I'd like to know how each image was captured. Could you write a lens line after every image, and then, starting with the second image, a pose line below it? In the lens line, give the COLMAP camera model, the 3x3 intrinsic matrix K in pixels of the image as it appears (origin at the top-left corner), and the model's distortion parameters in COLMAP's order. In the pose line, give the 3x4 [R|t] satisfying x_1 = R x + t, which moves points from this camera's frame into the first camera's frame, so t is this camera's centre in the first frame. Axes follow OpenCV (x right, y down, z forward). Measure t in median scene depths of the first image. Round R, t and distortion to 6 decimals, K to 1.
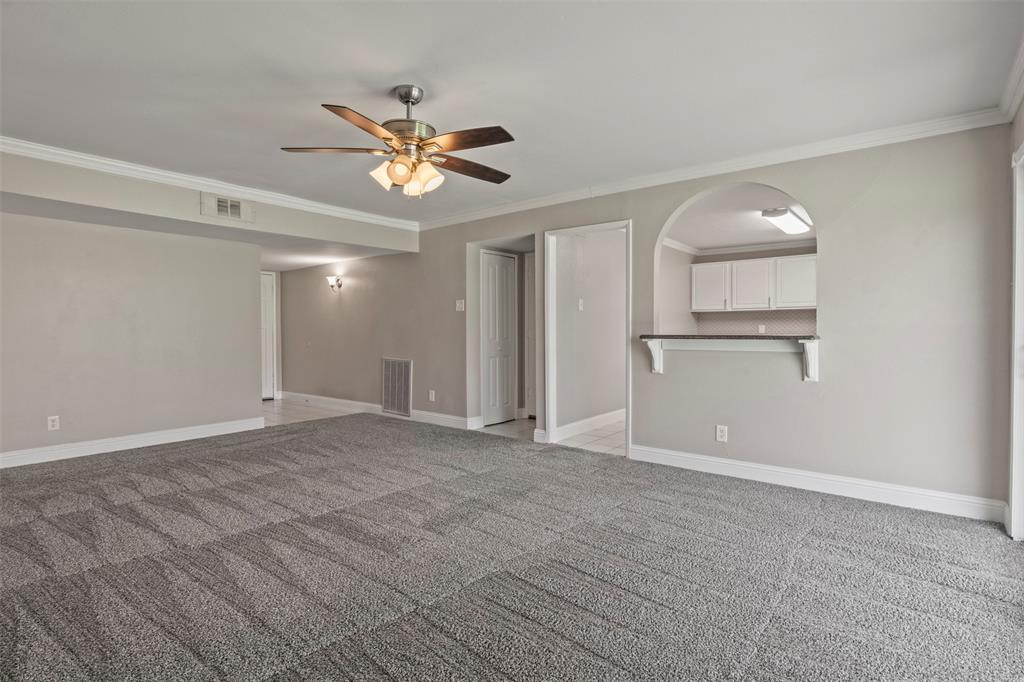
lens RADIAL K [[510.8, 0, 509.2], [0, 510.8, 327.7], [0, 0, 1]] dist [-0.003235, -0.000173]
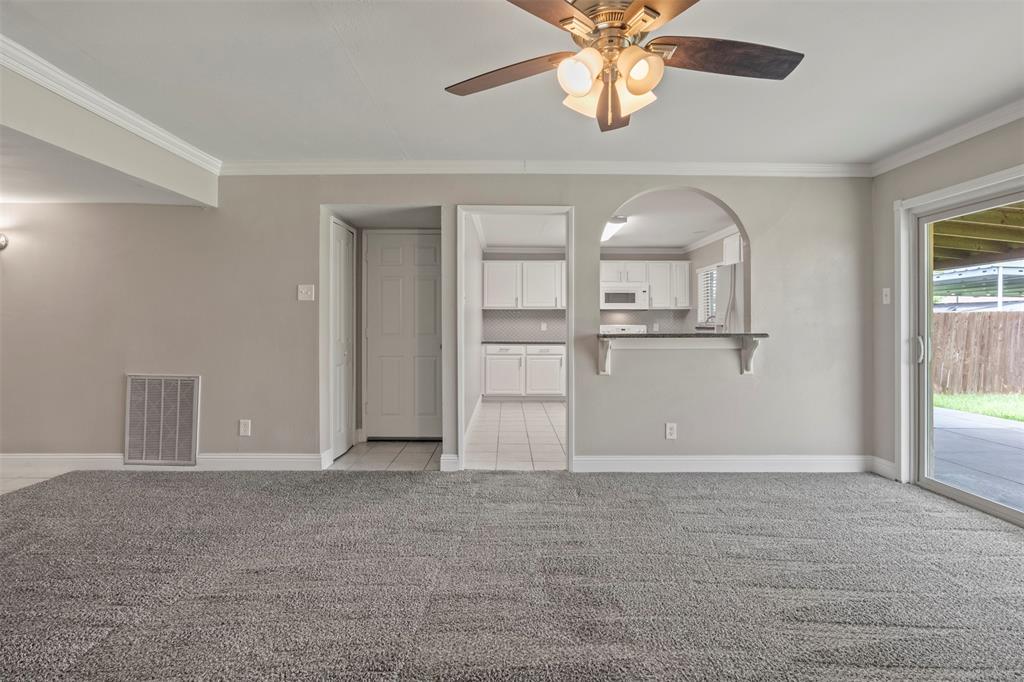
lens RADIAL K [[516.1, 0, 512.3], [0, 516.1, 318.0], [0, 0, 1]] dist [-0.003116, -0.000221]
pose [[0.769638, 0.012111, 0.638366, -0.370508], [-0.004676, 0.999900, -0.013333, -0.001216], [-0.638464, 0.007276, 0.769617, 0.318127]]
